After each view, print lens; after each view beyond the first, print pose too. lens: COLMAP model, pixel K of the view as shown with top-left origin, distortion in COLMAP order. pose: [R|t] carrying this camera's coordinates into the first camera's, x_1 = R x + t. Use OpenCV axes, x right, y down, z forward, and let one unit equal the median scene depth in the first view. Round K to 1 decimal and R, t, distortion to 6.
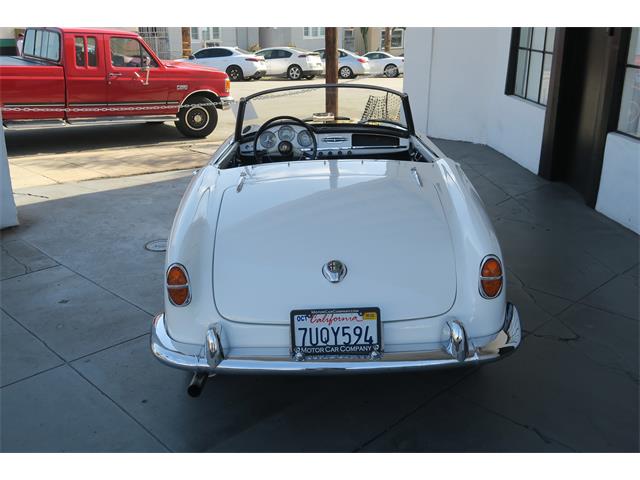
lens RADIAL K [[659.6, 0, 320.0], [0, 659.6, 240.0], [0, 0, 1]] dist [0.002260, 0.004920]
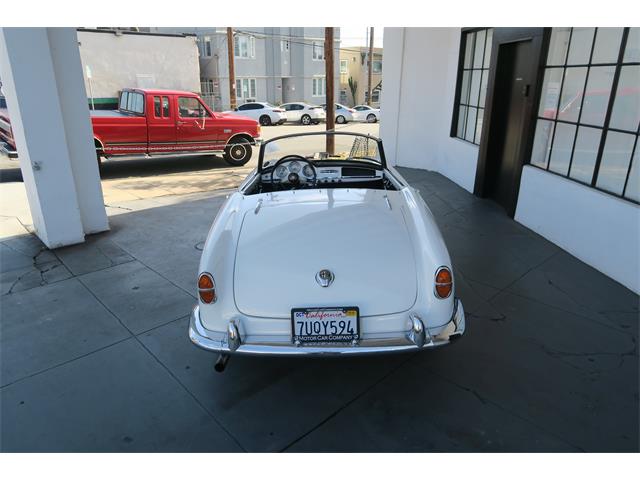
lens RADIAL K [[440.3, 0, 320.0], [0, 440.3, 240.0], [0, 0, 1]] dist [-0.012635, -0.001140]
pose [[0.999960, 0.000706, -0.008924, 0.020445], [-0.000531, 0.999808, 0.019563, -0.046860], [0.008936, -0.019558, 0.999769, 0.121481]]
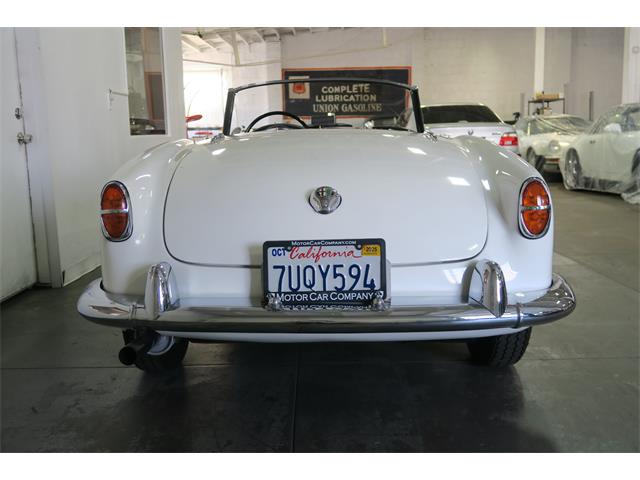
lens RADIAL K [[659.6, 0, 320.0], [0, 659.6, 240.0], [0, 0, 1]] dist [0.002260, 0.004920]
pose [[0.999798, 0.017158, -0.010449, 0.025813], [-0.018613, 0.986885, -0.160350, 0.218354], [0.007560, 0.160512, 0.987005, 0.269468]]
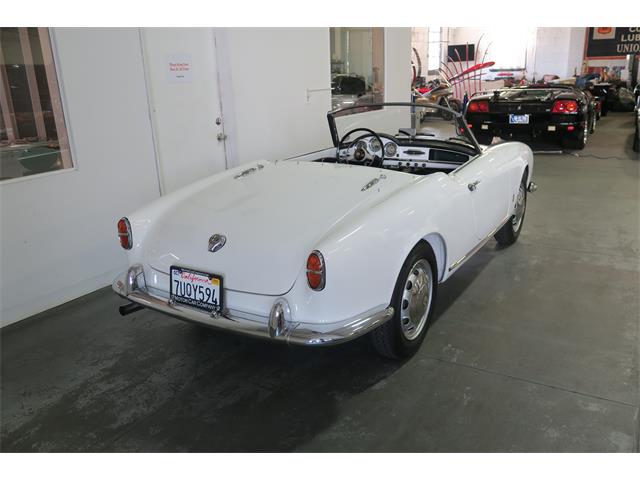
lens RADIAL K [[542.9, 0, 320.0], [0, 542.9, 240.0], [0, 0, 1]] dist [0.008746, 0.000643]
pose [[0.846433, 0.163220, -0.506864, 0.722182], [-0.162960, 0.985595, 0.045247, -0.036779], [0.506947, 0.044300, 0.860838, 0.224450]]
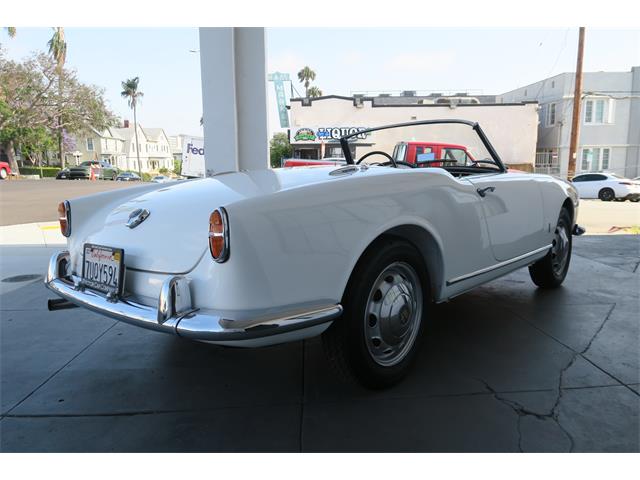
lens RADIAL K [[484.4, 0, 320.0], [0, 484.4, 240.0], [0, 0, 1]] dist [-0.002836, -0.007217]
pose [[0.741853, 0.091414, -0.664303, 0.763043], [-0.203566, 0.974614, -0.093215, 0.094812], [0.638918, 0.204381, 0.741628, 0.640053]]
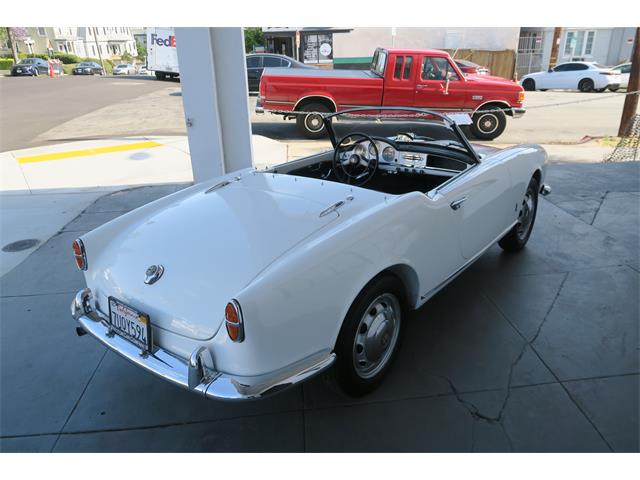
lens RADIAL K [[484.4, 0, 320.0], [0, 484.4, 240.0], [0, 0, 1]] dist [-0.002836, -0.007217]
pose [[0.774734, 0.218818, -0.593217, 0.773071], [-0.175891, 0.975760, 0.130213, -0.182664], [0.607330, 0.003461, 0.794442, 0.503560]]
